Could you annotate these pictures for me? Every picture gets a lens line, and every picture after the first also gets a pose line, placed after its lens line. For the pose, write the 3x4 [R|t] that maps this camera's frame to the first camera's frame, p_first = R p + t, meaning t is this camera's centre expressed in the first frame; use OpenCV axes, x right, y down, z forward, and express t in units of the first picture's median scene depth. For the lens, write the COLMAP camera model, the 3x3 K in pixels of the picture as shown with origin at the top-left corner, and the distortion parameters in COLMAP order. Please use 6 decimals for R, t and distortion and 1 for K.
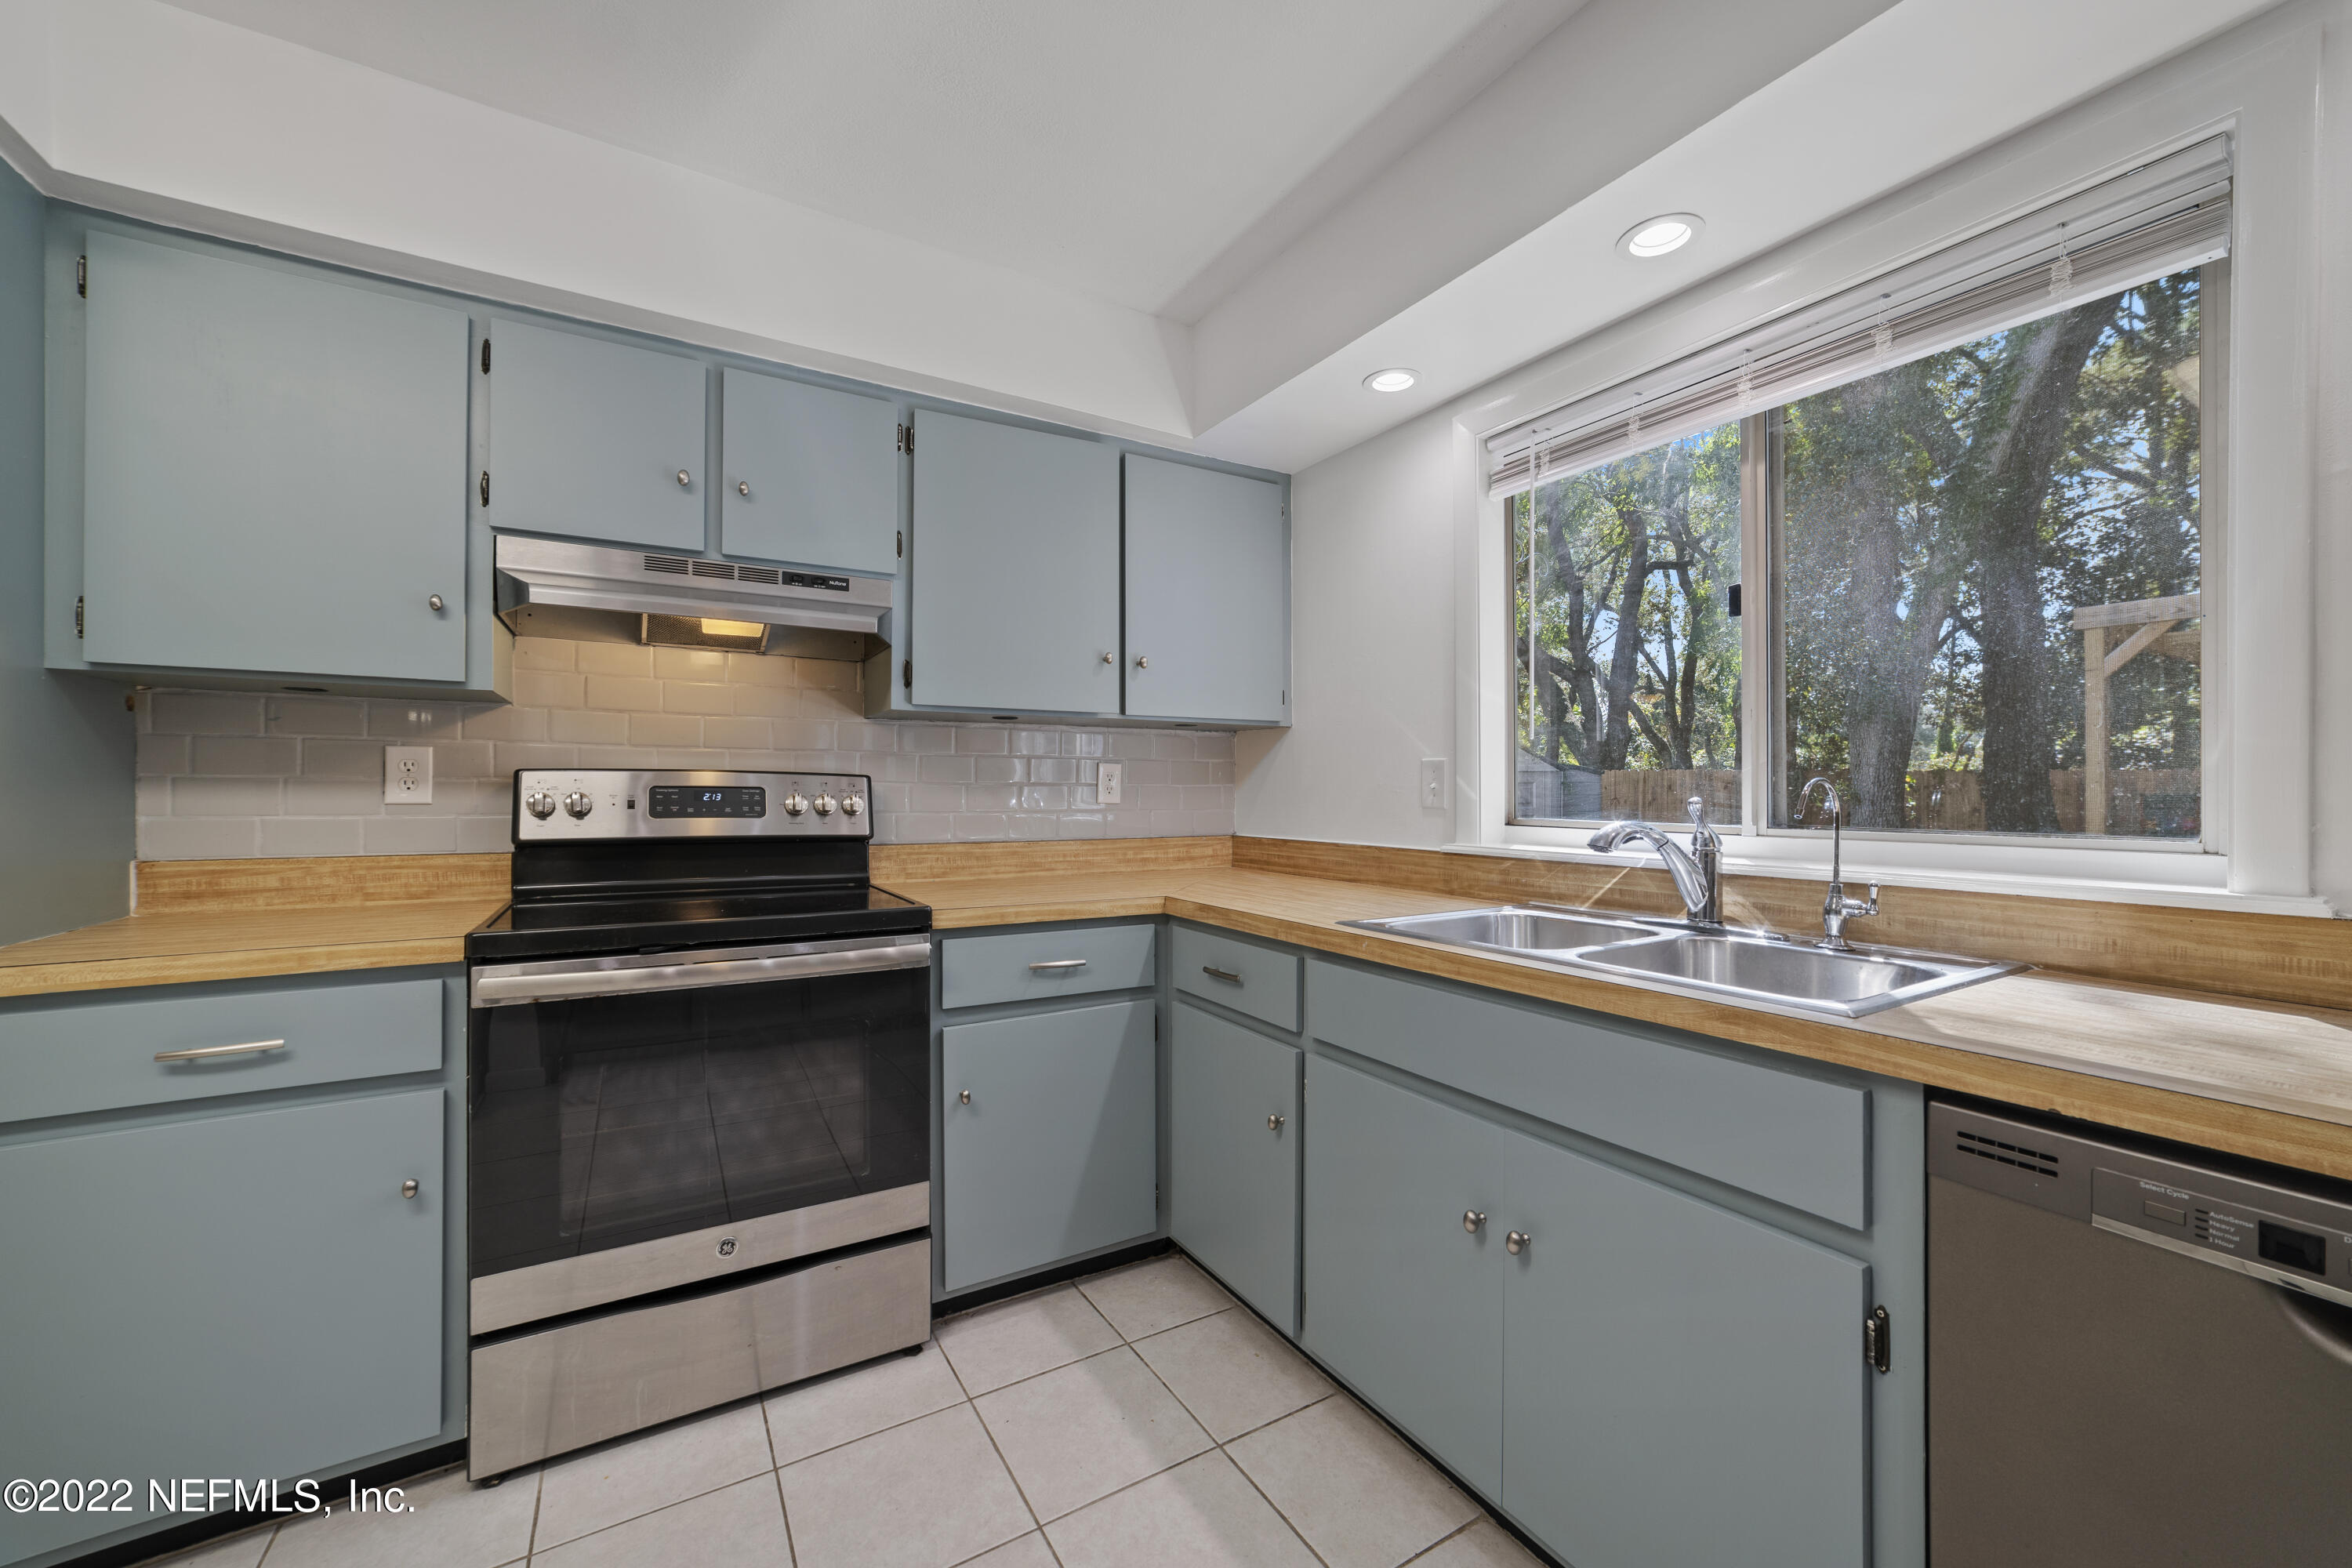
lens RADIAL K [[887.6, 0, 1176.0], [0, 887.6, 784.0], [0, 0, 1]] dist [-0.021343, 0.006692]
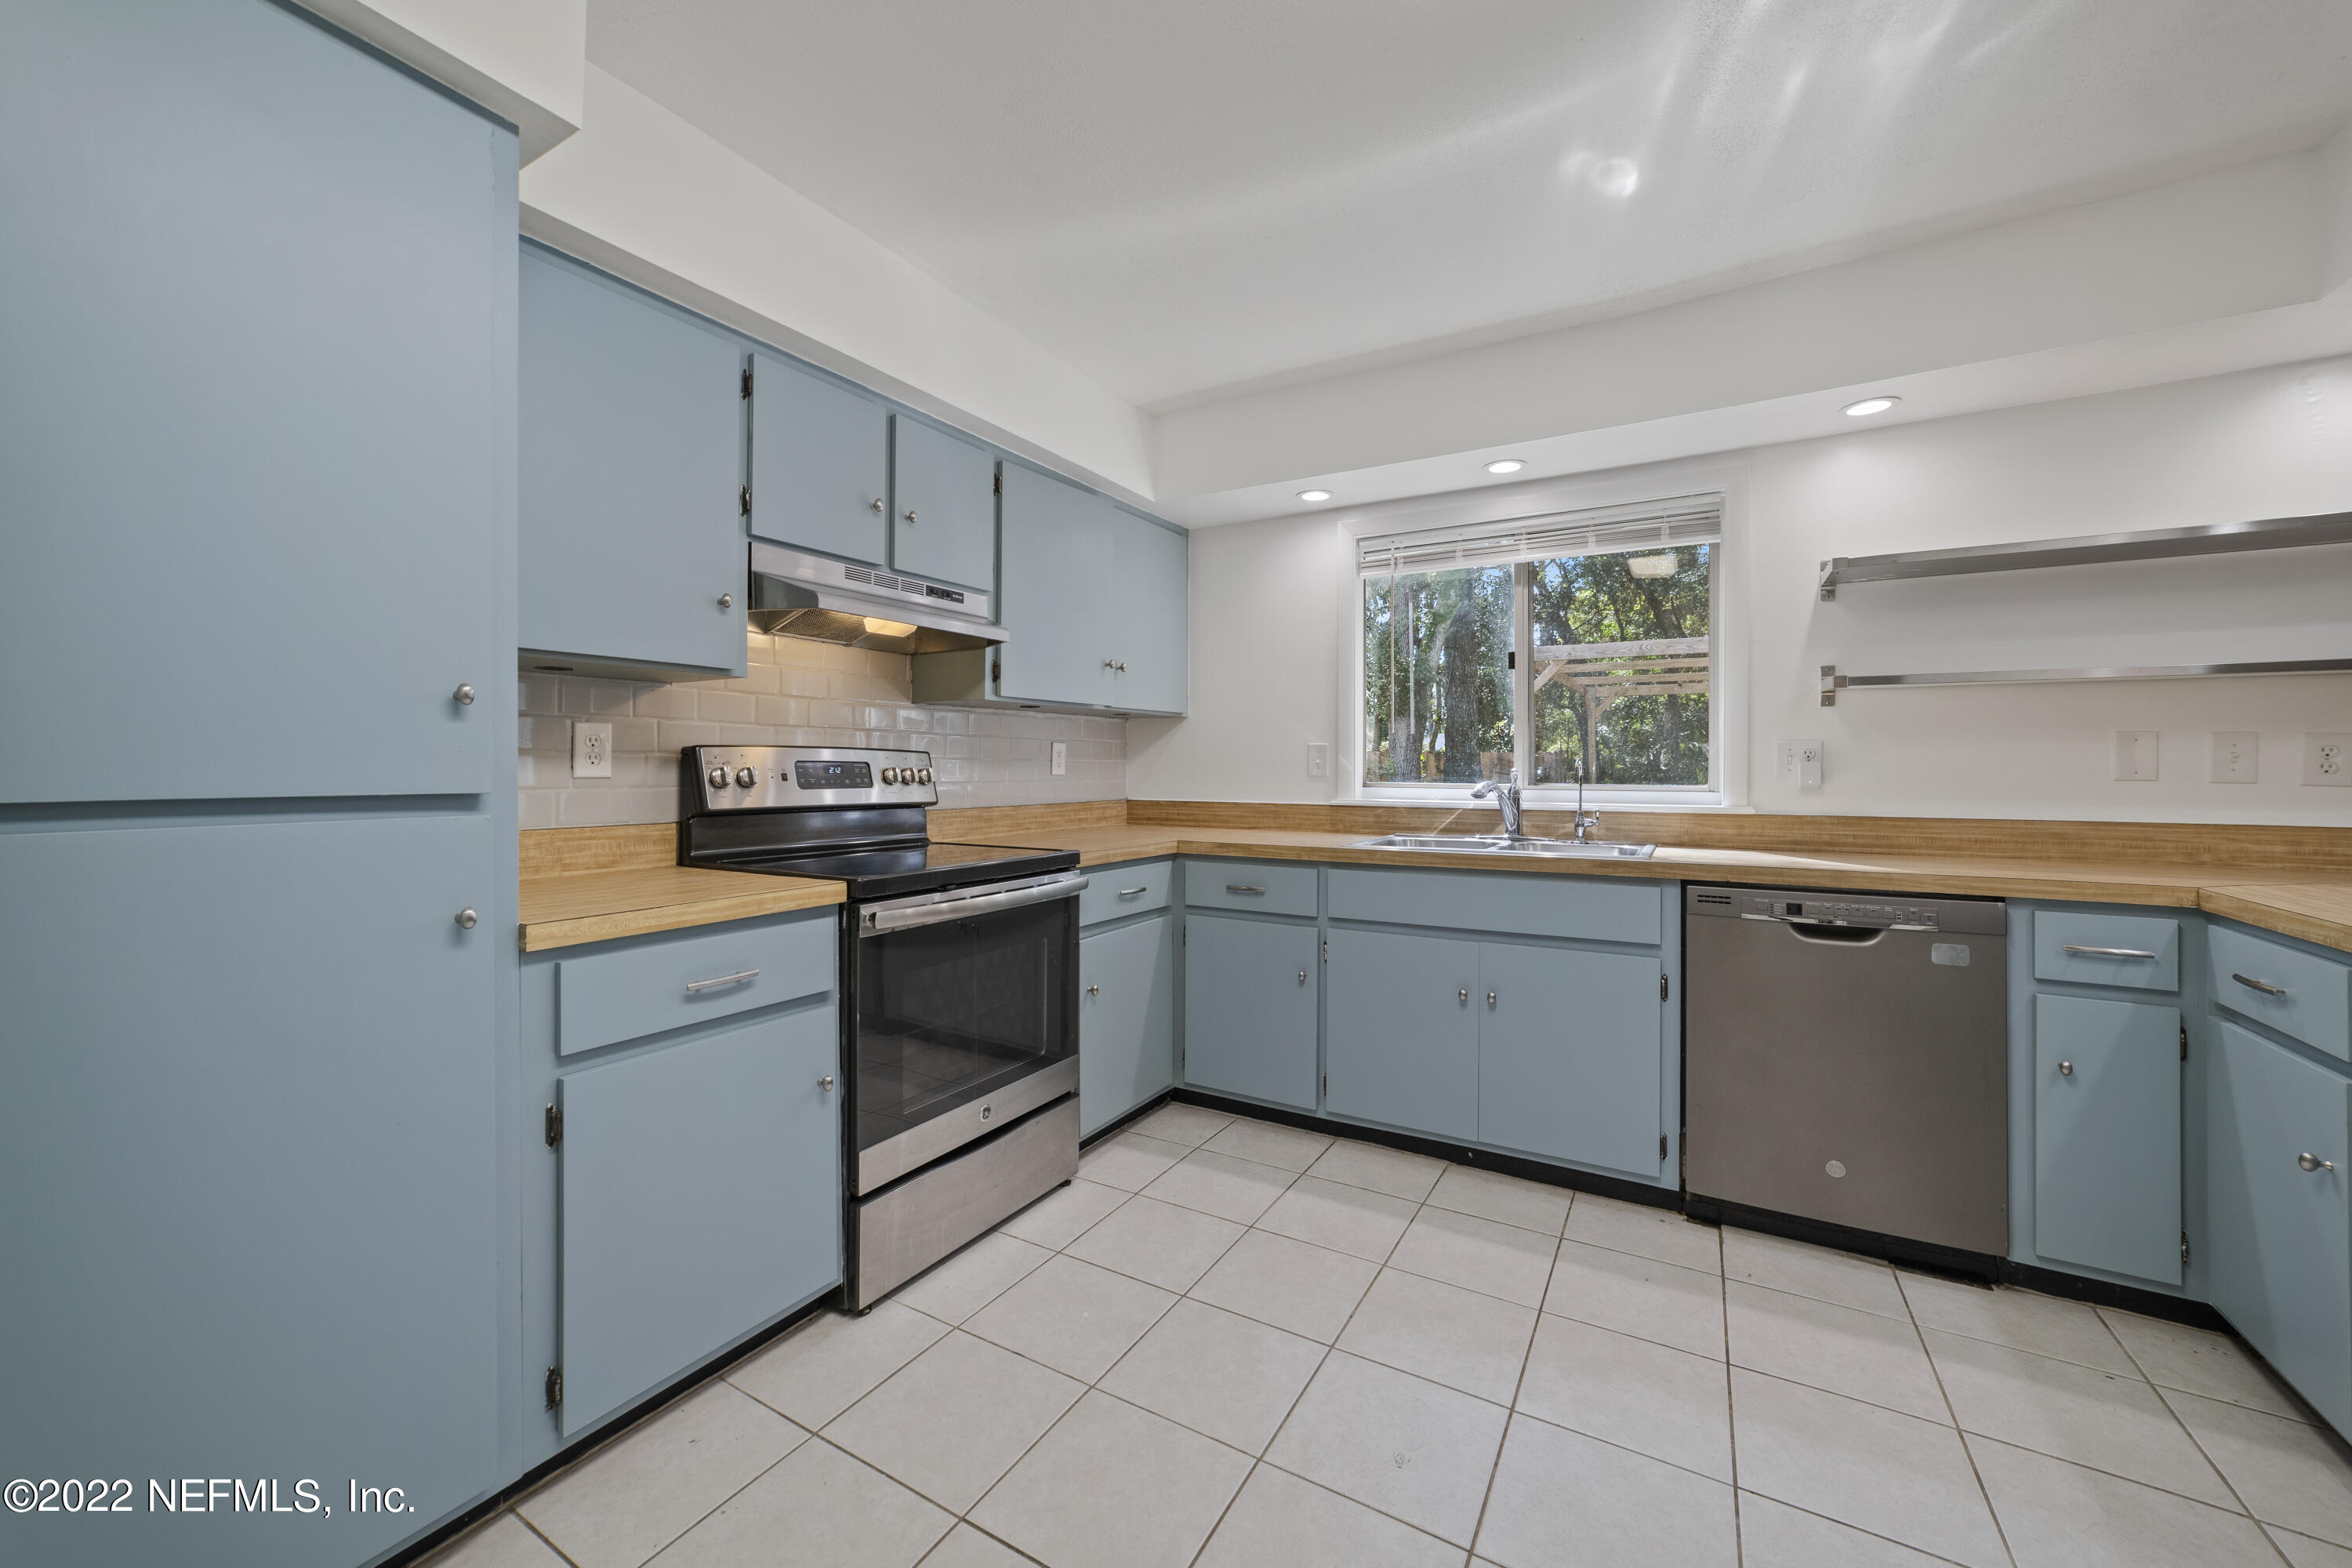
lens RADIAL K [[881.9, 0, 1179.7], [0, 881.9, 764.3], [0, 0, 1]] dist [-0.028932, 0.012234]
pose [[0.879272, 0.000431, 0.476320, -0.751515], [-0.003813, 0.999974, 0.006134, -0.002257], [-0.476305, -0.007209, 0.879251, -0.244953]]
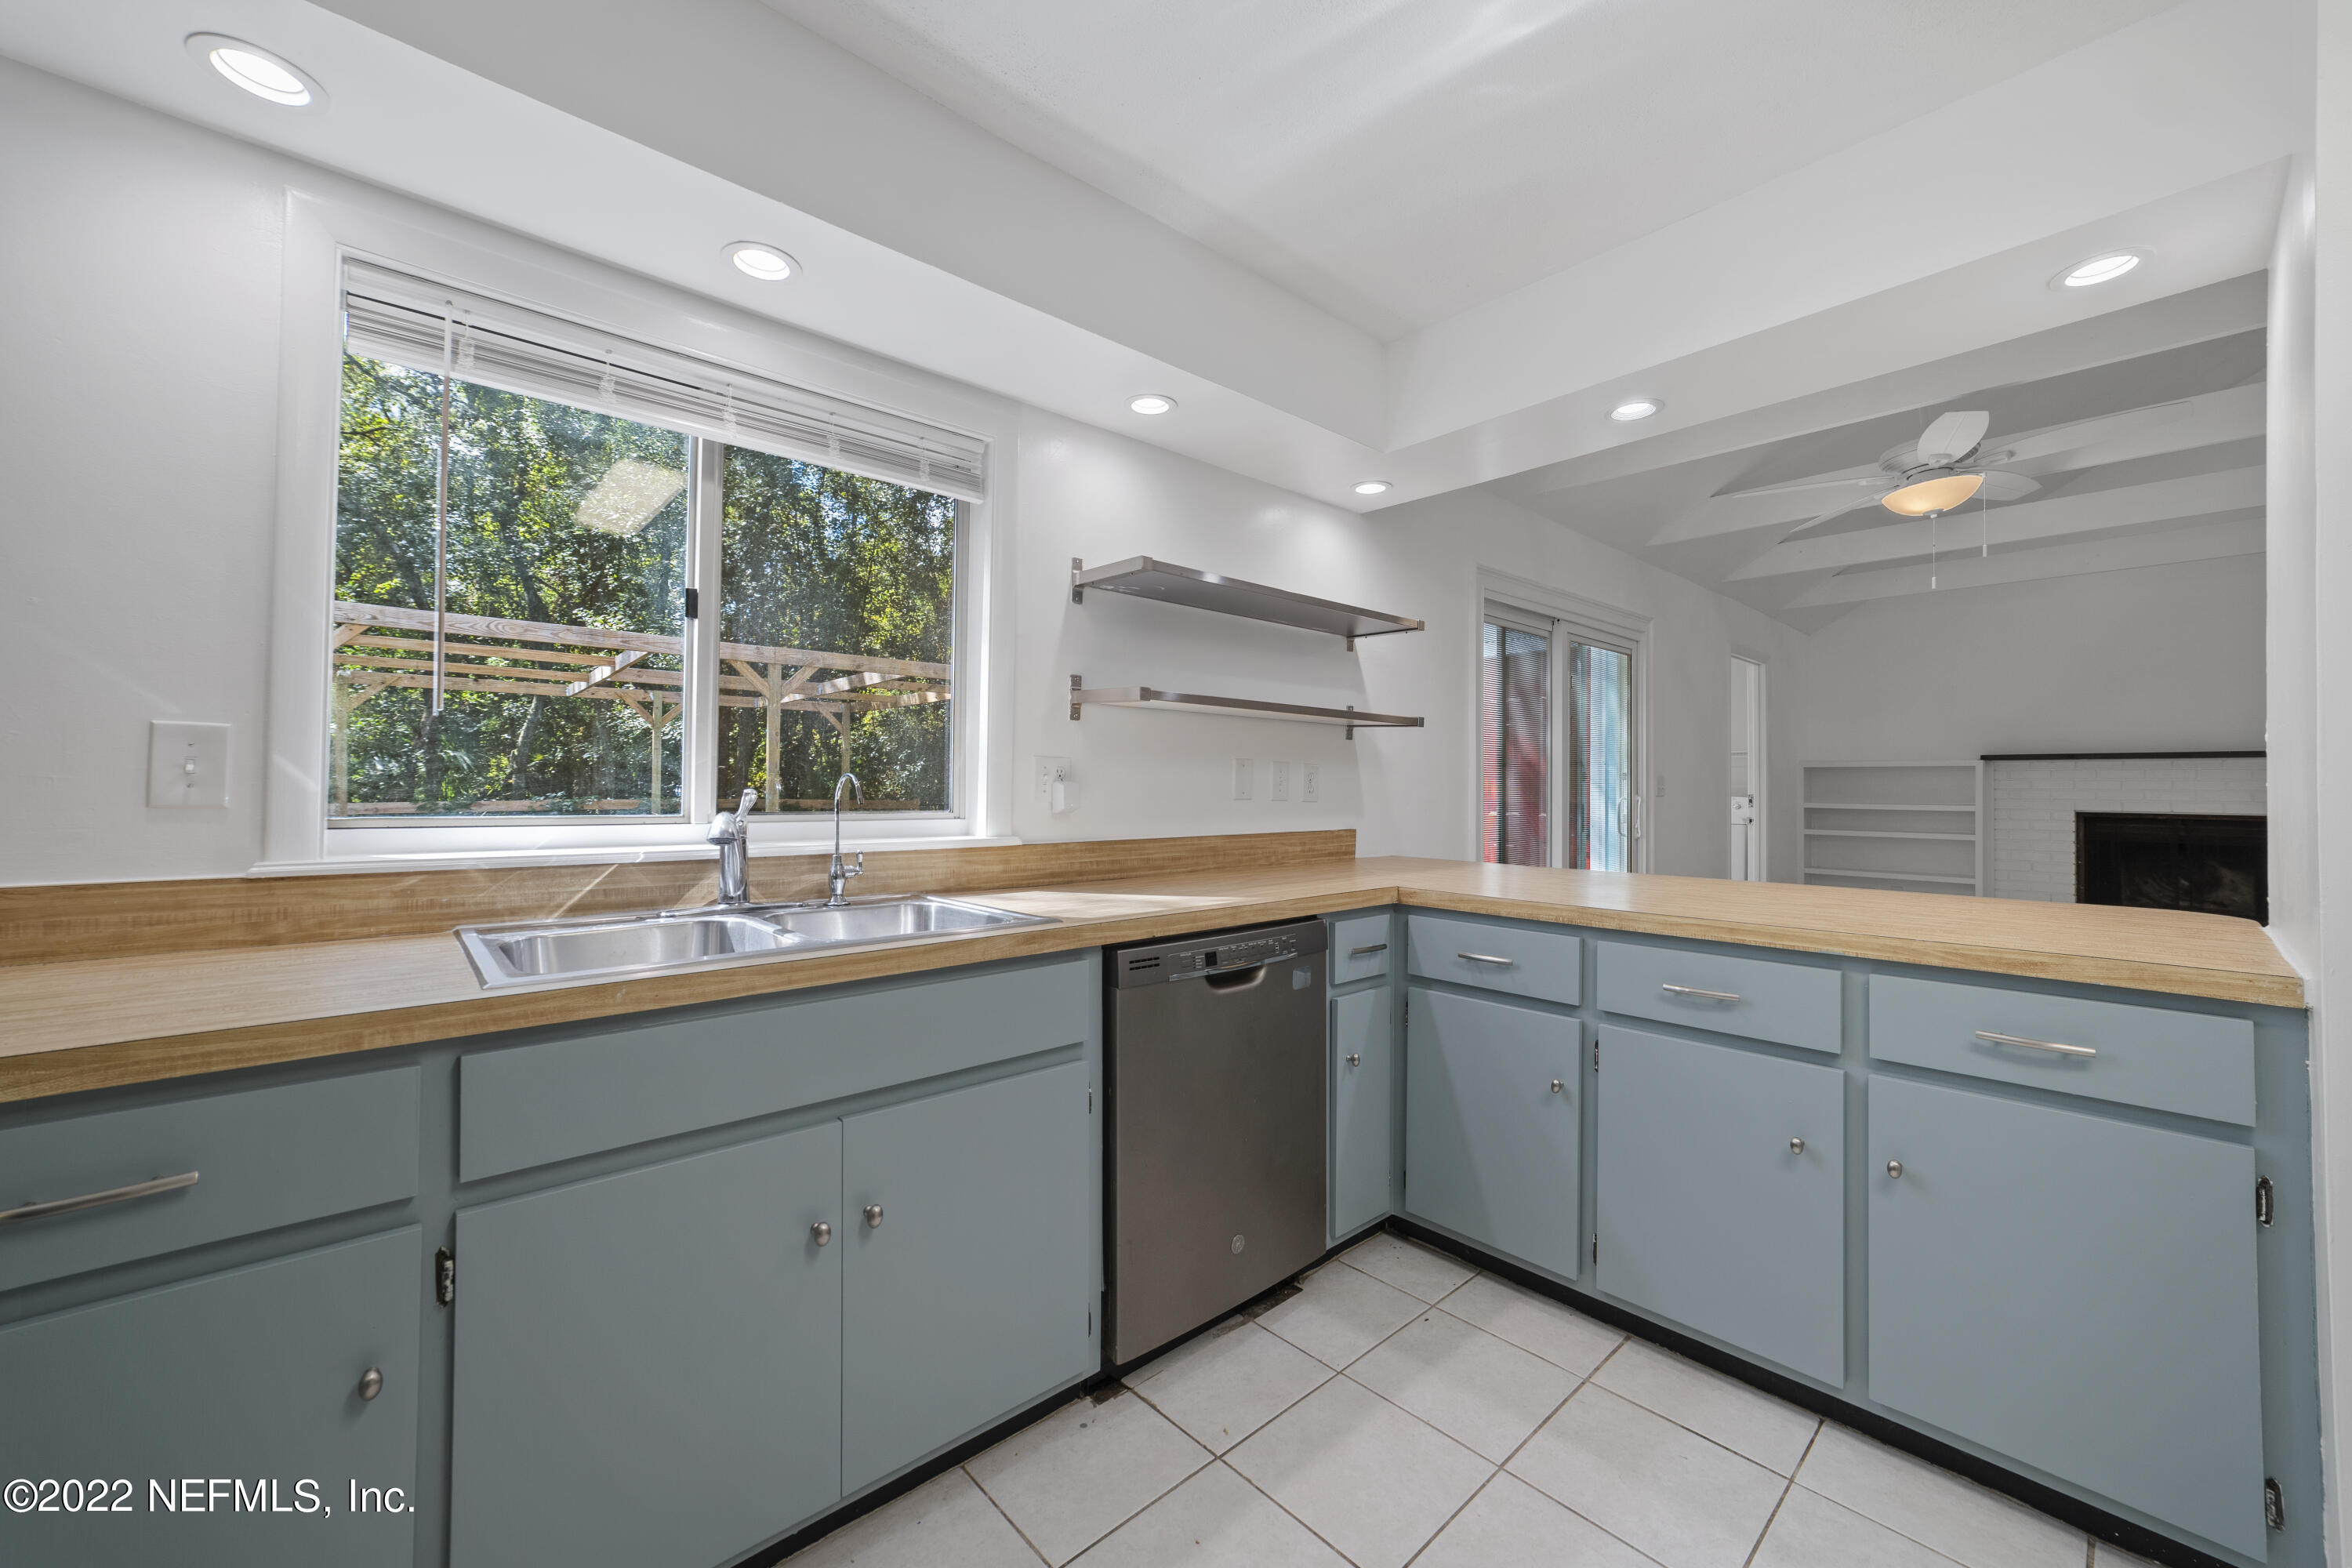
lens RADIAL K [[897.2, 0, 1166.8], [0, 897.2, 781.3], [0, 0, 1]] dist [-0.018697, 0.007110]
pose [[-0.177358, 0.001425, 0.984145, -0.478083], [-0.018227, 0.999823, -0.004732, 0.001171], [-0.983978, -0.018777, -0.177300, 0.559607]]
